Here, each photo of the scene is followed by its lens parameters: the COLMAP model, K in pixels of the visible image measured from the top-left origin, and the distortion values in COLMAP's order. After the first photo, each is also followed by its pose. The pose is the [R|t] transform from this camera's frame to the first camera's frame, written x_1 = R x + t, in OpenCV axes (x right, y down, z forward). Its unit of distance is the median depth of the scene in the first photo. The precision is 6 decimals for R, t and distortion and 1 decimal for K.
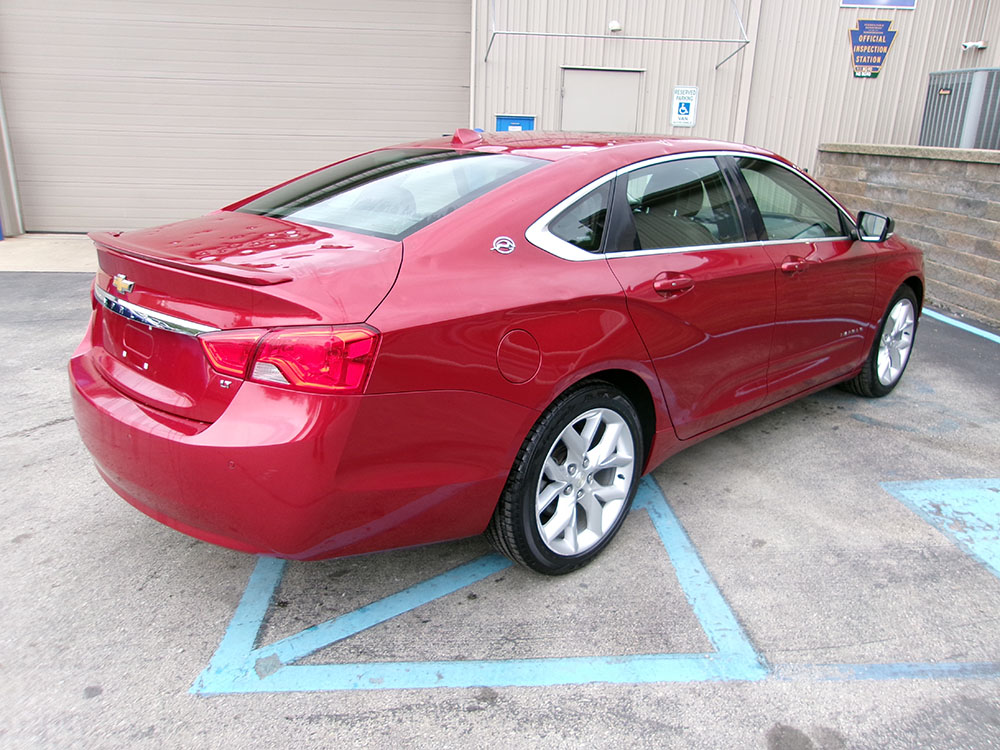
lens RADIAL K [[771.7, 0, 500.0], [0, 771.7, 375.0], [0, 0, 1]] dist [-0.009725, 0.014450]
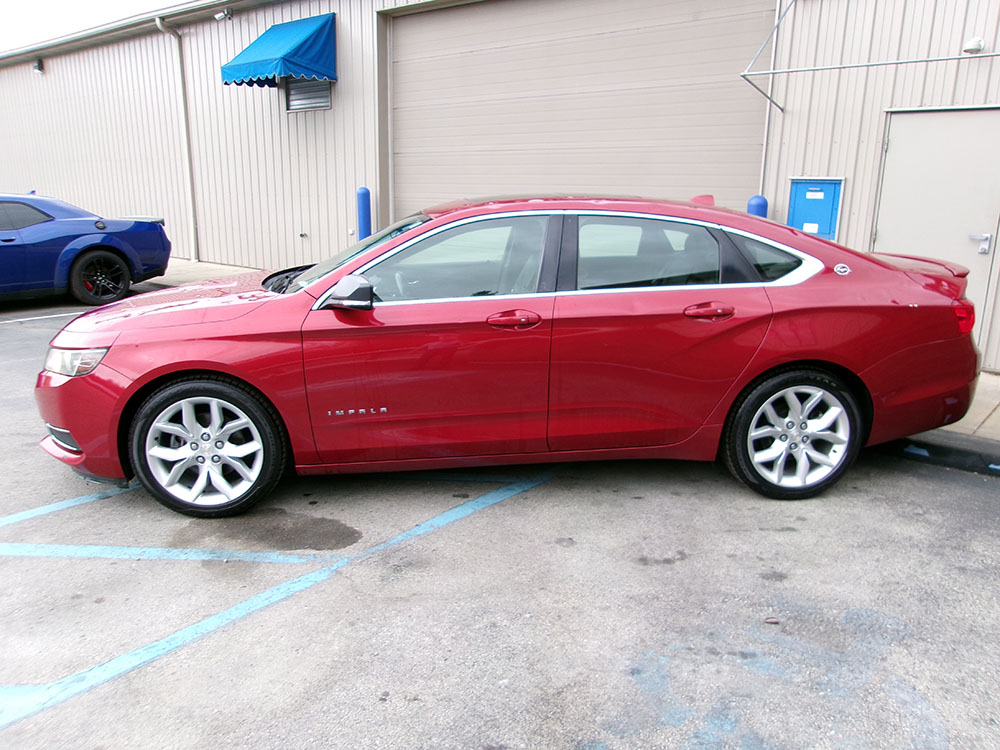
lens RADIAL K [[767.4, 0, 500.0], [0, 767.4, 375.0], [0, 0, 1]] dist [-0.014861, 0.003491]
pose [[0.720483, 0.146955, -0.677723, 0.428048], [-0.204767, 0.978796, -0.005448, -0.099545], [0.662551, 0.142701, 0.735298, 0.337801]]
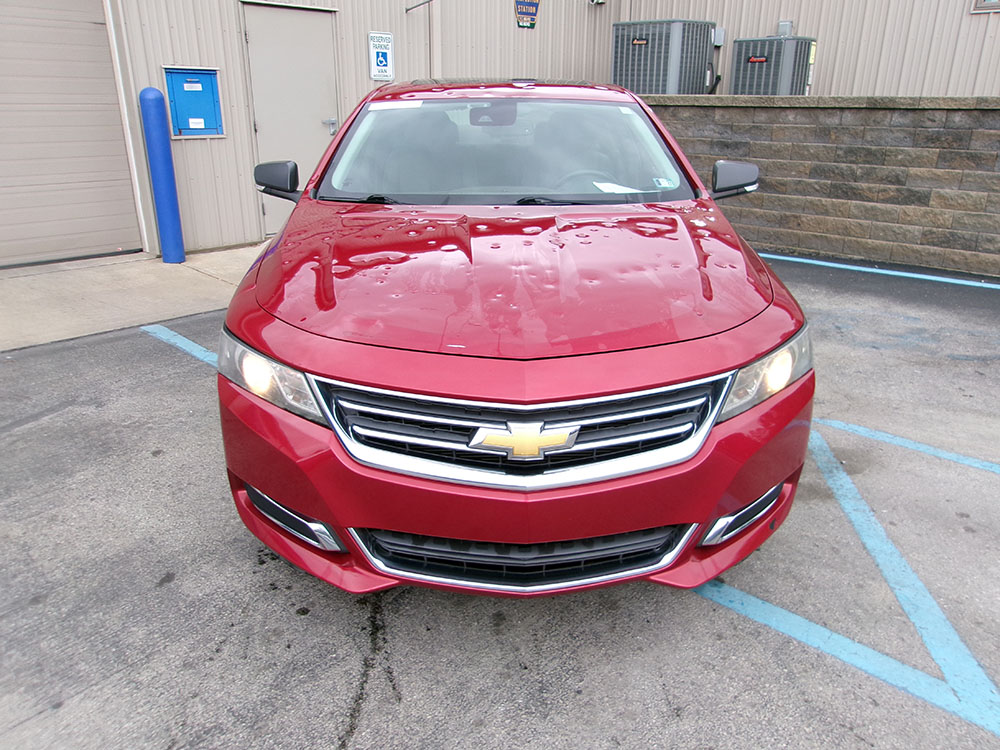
lens RADIAL K [[774.6, 0, 500.0], [0, 774.6, 375.0], [0, 0, 1]] dist [-0.006463, 0.018685]
pose [[0.738205, -0.251611, 0.625896, -0.369407], [0.225510, 0.966501, 0.122561, -0.108603], [-0.635767, 0.050670, 0.770216, 0.357895]]
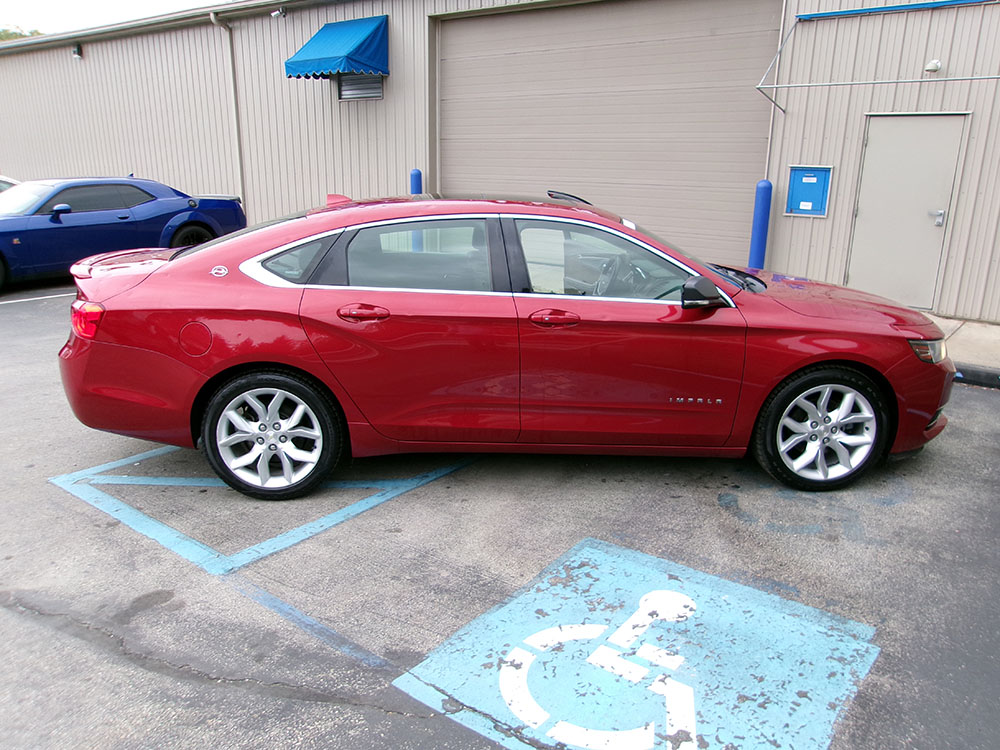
lens RADIAL K [[767.4, 0, 500.0], [0, 767.4, 375.0], [0, 0, 1]] dist [-0.014861, 0.003491]
pose [[0.749042, 0.162275, -0.642342, 0.492995], [-0.192078, 0.981089, 0.023869, -0.035357], [0.634068, 0.105500, 0.766046, 0.058307]]
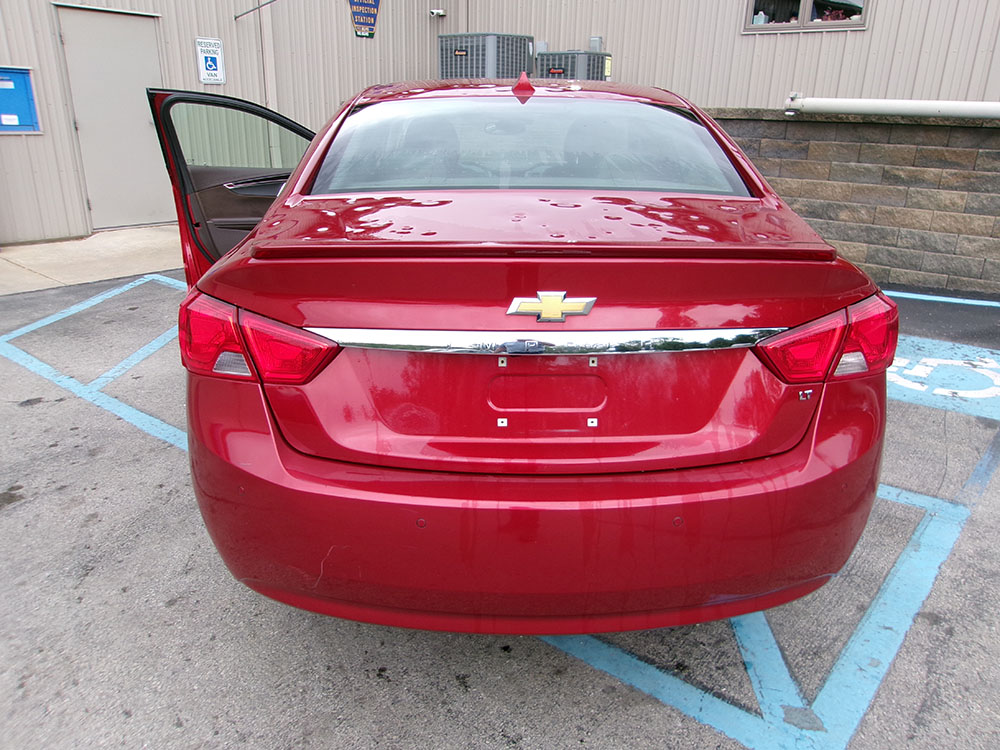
lens RADIAL K [[774.8, 0, 500.0], [0, 774.8, 375.0], [0, 0, 1]] dist [-0.009518, 0.044361]
pose [[0.685567, -0.253844, 0.682320, -0.306278], [0.226621, 0.965087, 0.131343, -0.049780], [-0.691839, 0.064584, 0.719158, 0.184188]]
